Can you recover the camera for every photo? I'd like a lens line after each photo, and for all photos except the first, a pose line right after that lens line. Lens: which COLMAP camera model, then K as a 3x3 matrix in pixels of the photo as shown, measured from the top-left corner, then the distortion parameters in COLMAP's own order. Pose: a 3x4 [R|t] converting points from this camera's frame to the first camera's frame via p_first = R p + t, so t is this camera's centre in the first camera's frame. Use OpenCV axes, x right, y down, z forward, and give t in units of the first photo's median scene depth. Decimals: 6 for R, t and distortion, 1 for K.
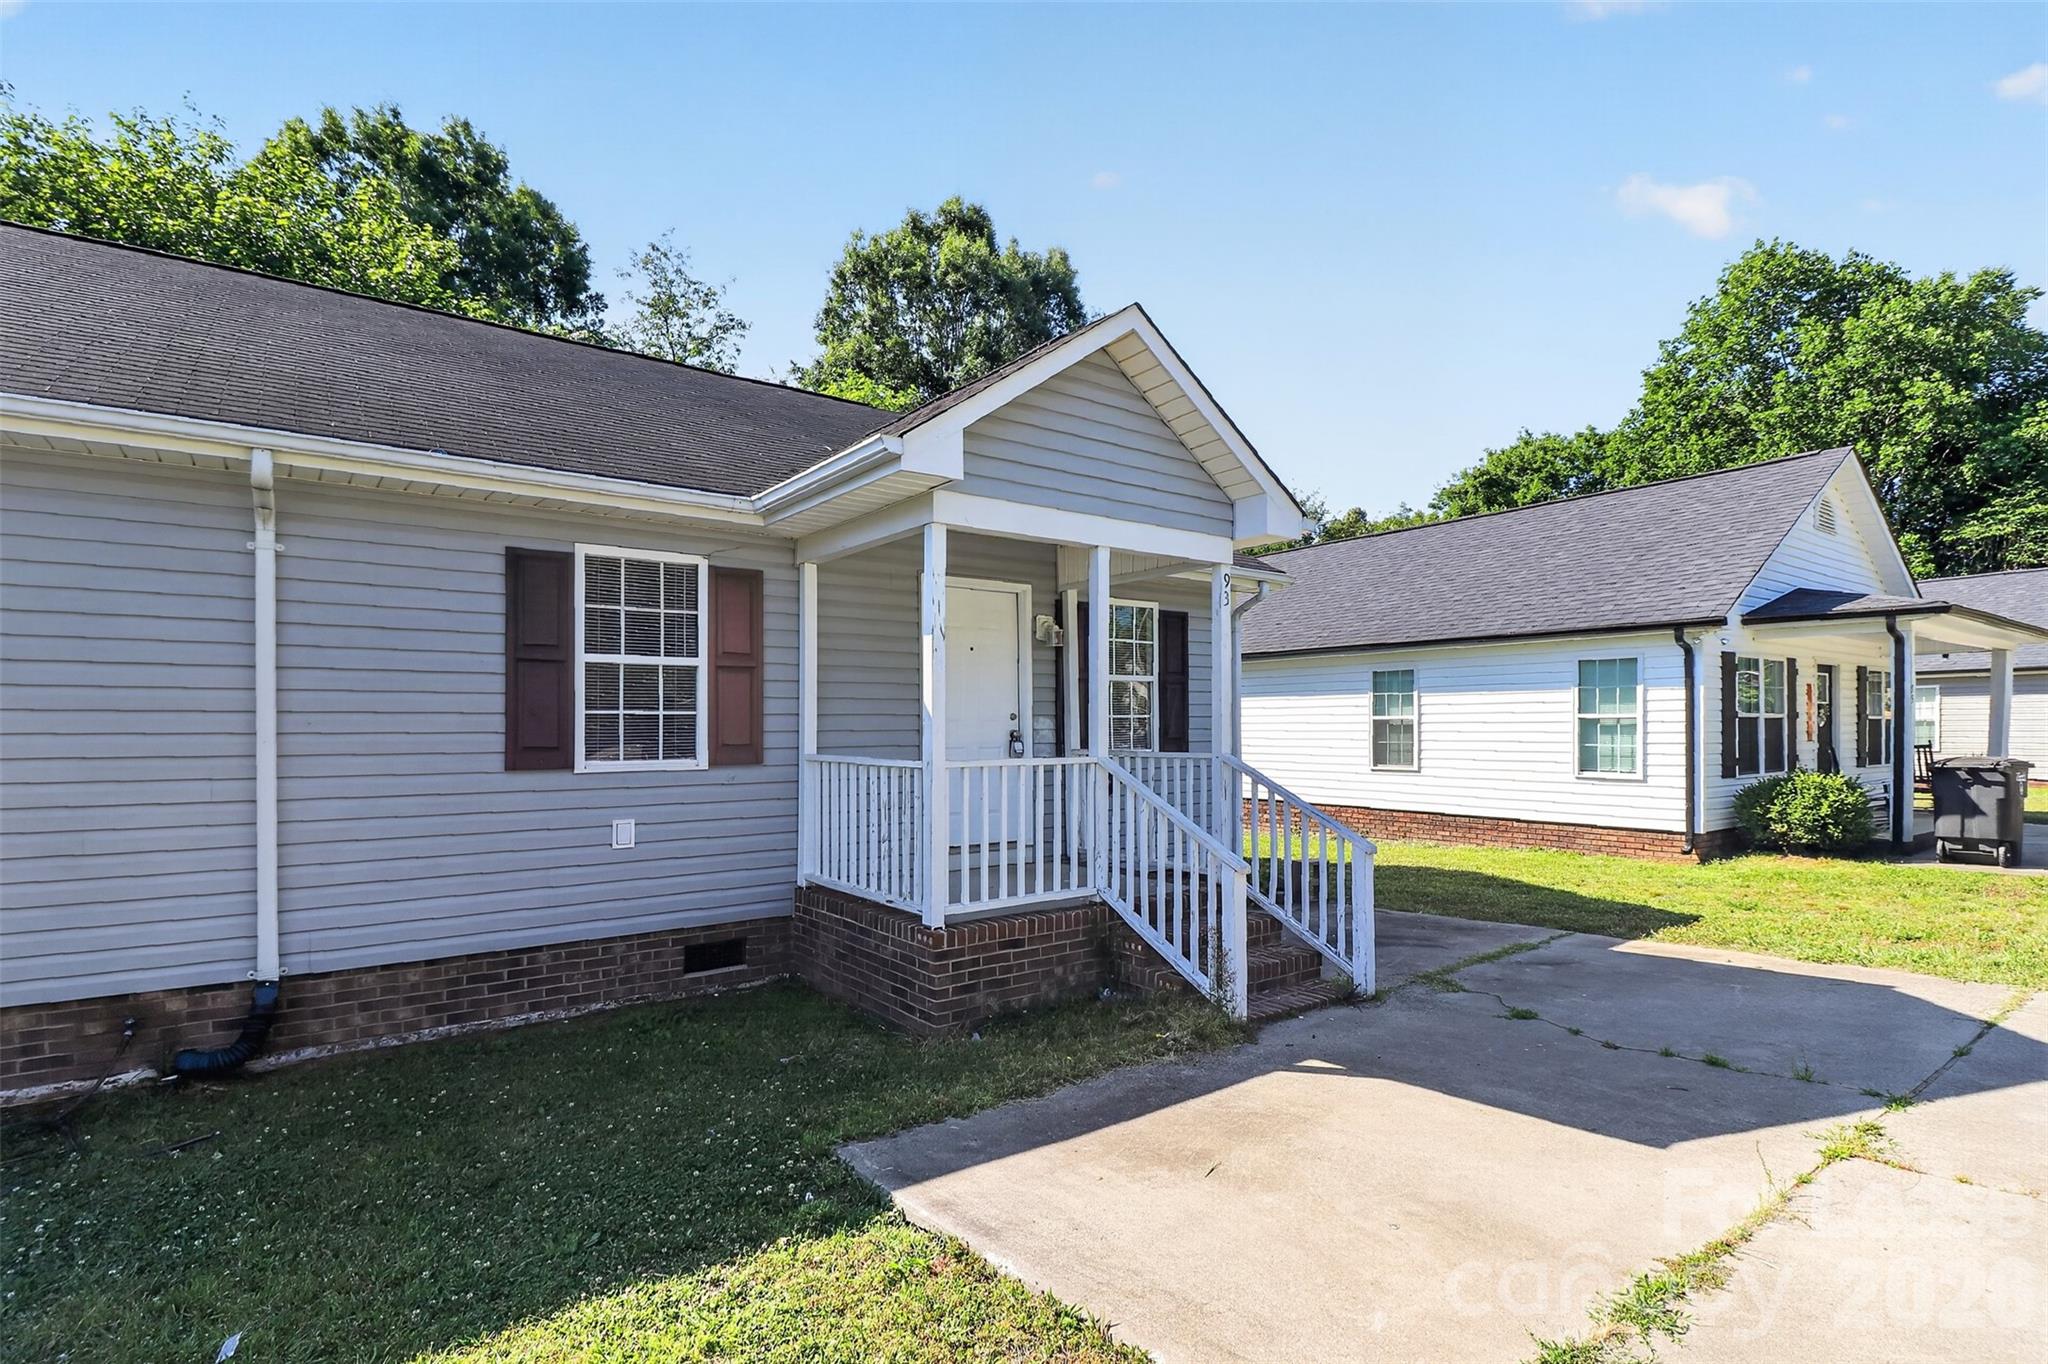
lens RADIAL K [[994.7, 0, 1029.7], [0, 994.7, 696.7], [0, 0, 1]] dist [0.000021, -0.004411]
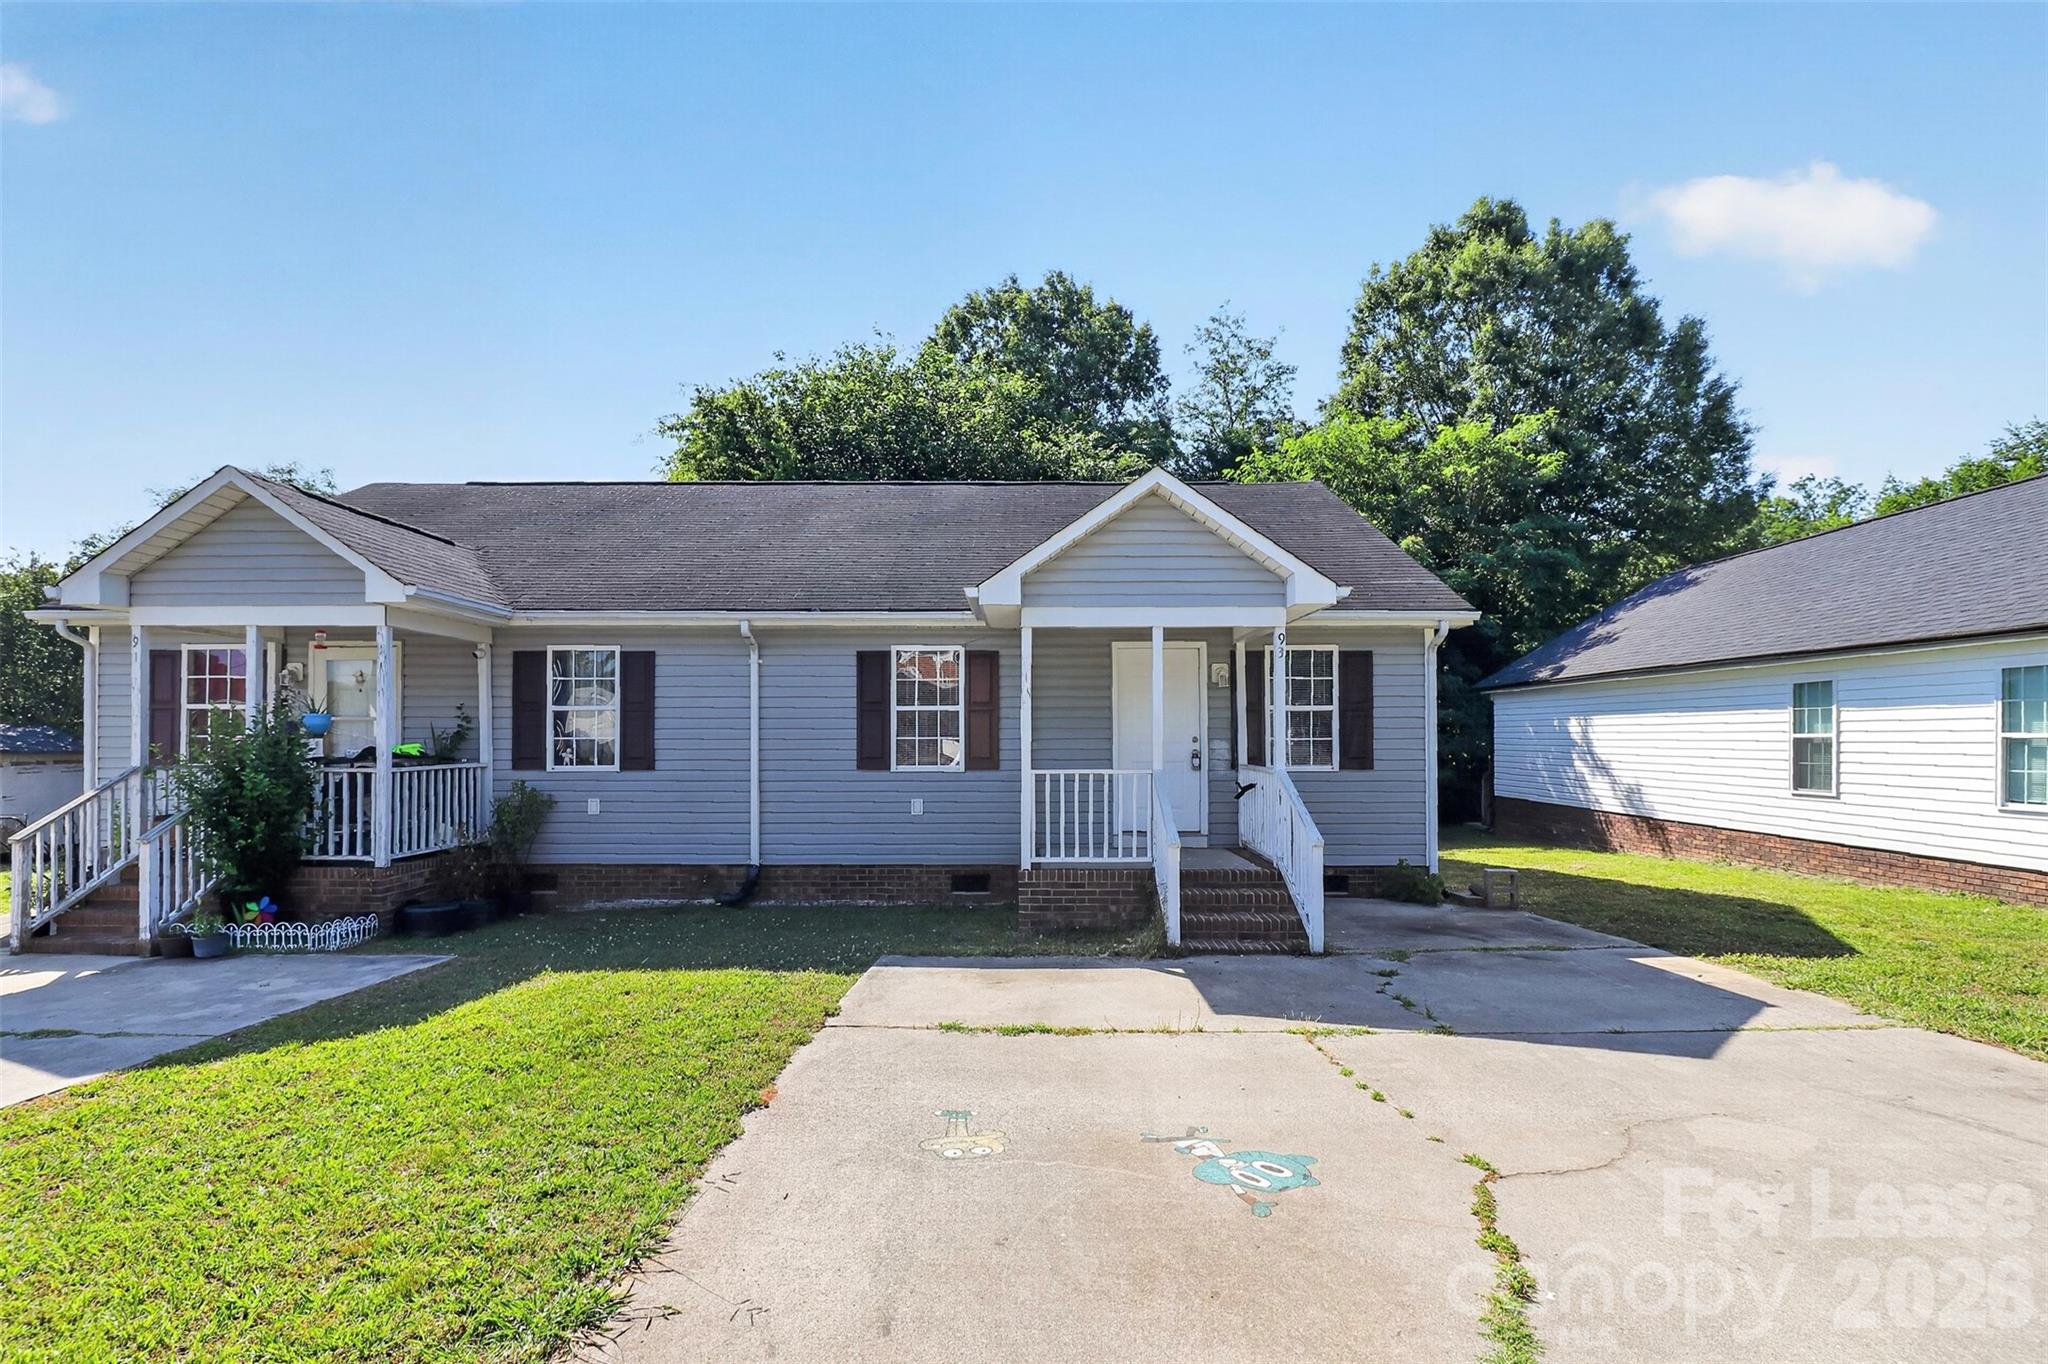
lens RADIAL K [[994.7, 0, 1020.7], [0, 994.7, 696.9], [0, 0, 1]] dist [0.000021, -0.004411]
pose [[0.795472, -0.022596, -0.605569, 0.573253], [0.017191, 0.999744, -0.014721, -0.020334], [0.605746, 0.001300, 0.795657, -0.207641]]
